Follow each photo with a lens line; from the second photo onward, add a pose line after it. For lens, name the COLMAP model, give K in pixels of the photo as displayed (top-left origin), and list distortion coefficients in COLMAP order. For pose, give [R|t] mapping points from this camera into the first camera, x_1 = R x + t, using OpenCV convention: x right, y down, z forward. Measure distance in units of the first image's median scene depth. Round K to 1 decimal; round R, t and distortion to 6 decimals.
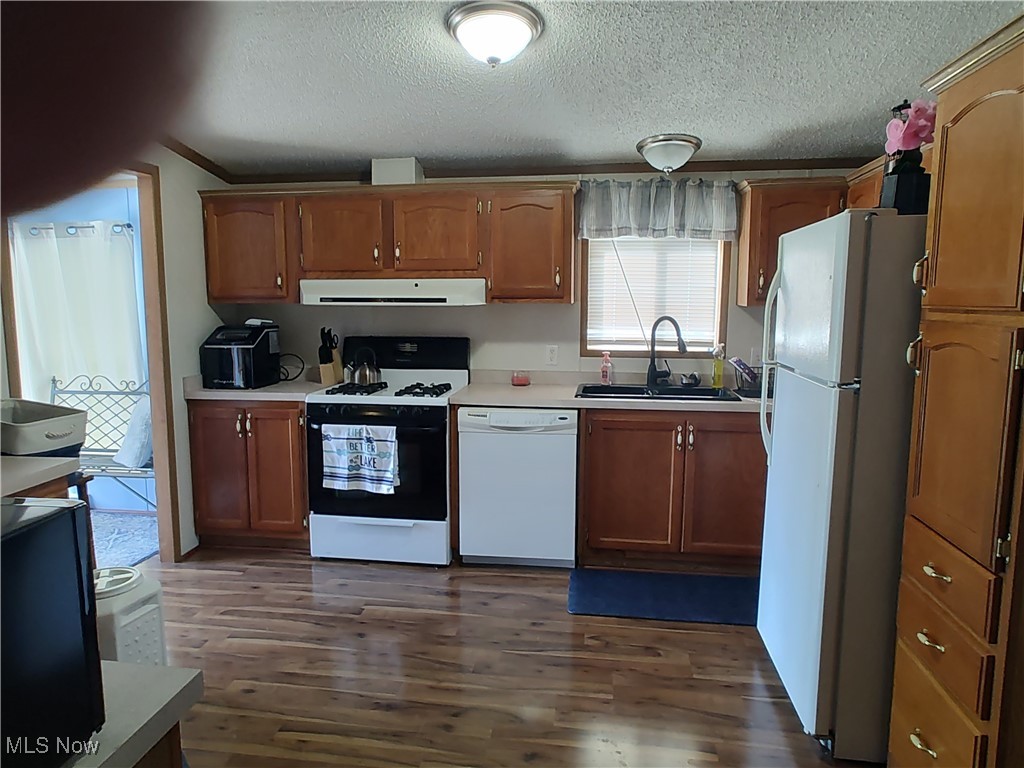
lens RADIAL K [[707.2, 0, 492.6], [0, 707.2, 392.1], [0, 0, 1]] dist [-0.011850, 0.033721]
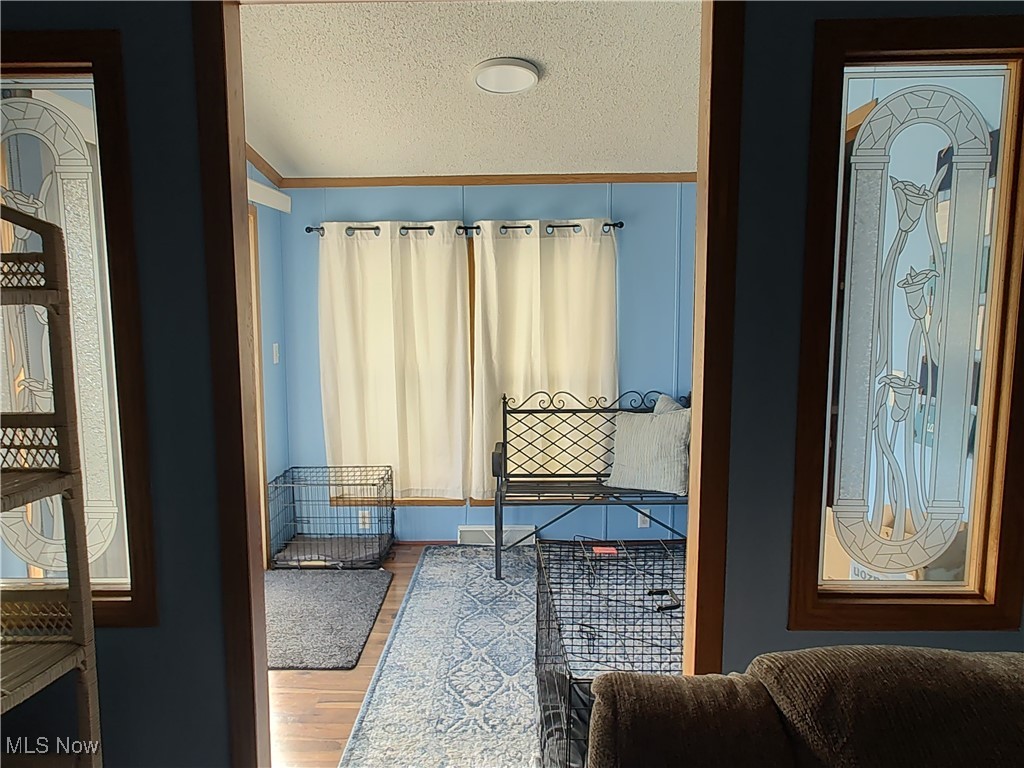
lens RADIAL K [[707.2, 0, 512.1], [0, 707.2, 387.5], [0, 0, 1]] dist [-0.011850, 0.033721]
pose [[0.991191, -0.021615, 0.130667, -0.875385], [0.024525, 0.999485, -0.020704, -0.014126], [-0.130152, 0.023726, 0.991210, 0.146263]]
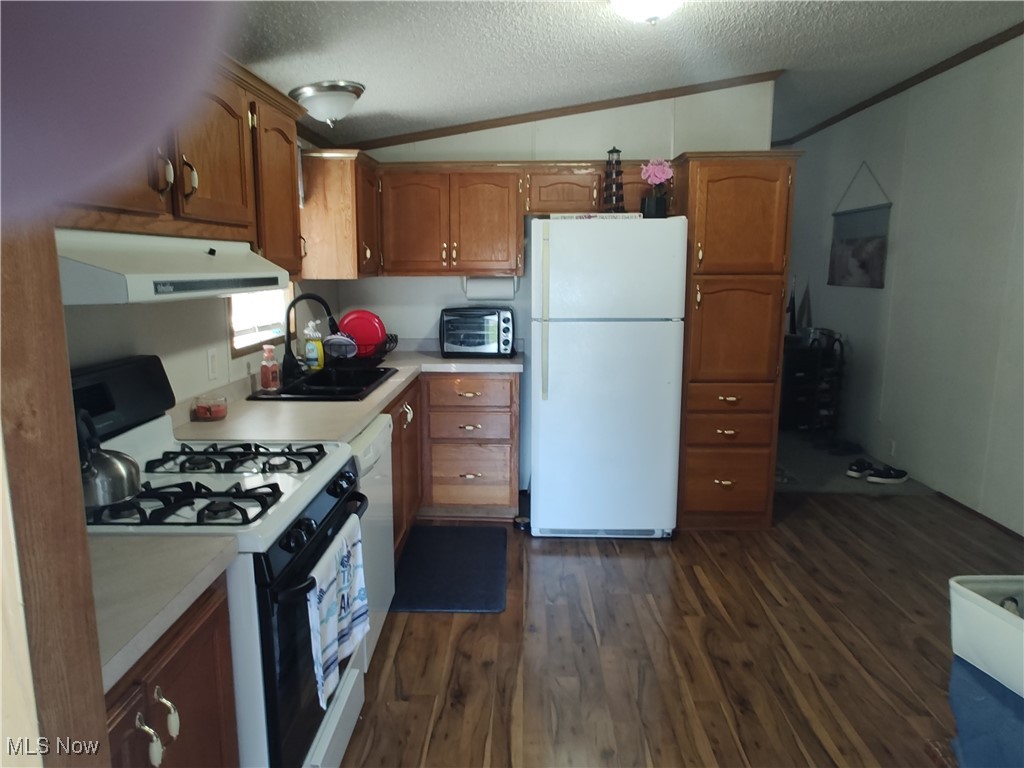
lens RADIAL K [[707.2, 0, 505.3], [0, 707.2, 377.8], [0, 0, 1]] dist [-0.011850, 0.033721]
pose [[-0.123949, -0.159019, 0.979464, -0.626229], [0.141133, 0.974216, 0.176027, -0.124075], [-0.982201, 0.160053, -0.098310, 0.865597]]
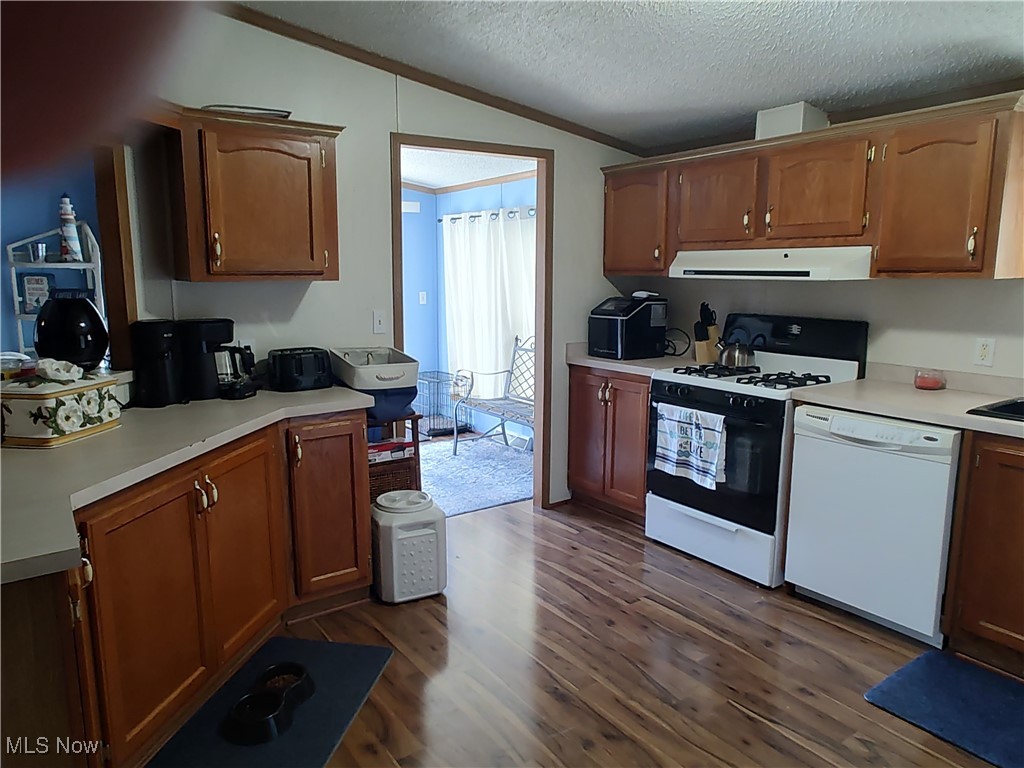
lens RADIAL K [[707.2, 0, 507.0], [0, 707.2, 388.3], [0, 0, 1]] dist [-0.011850, 0.033721]
pose [[0.696928, 0.120627, -0.706923, 0.277731], [-0.100287, 0.992459, 0.070481, -0.019830], [0.710094, 0.021775, 0.703770, 0.171160]]
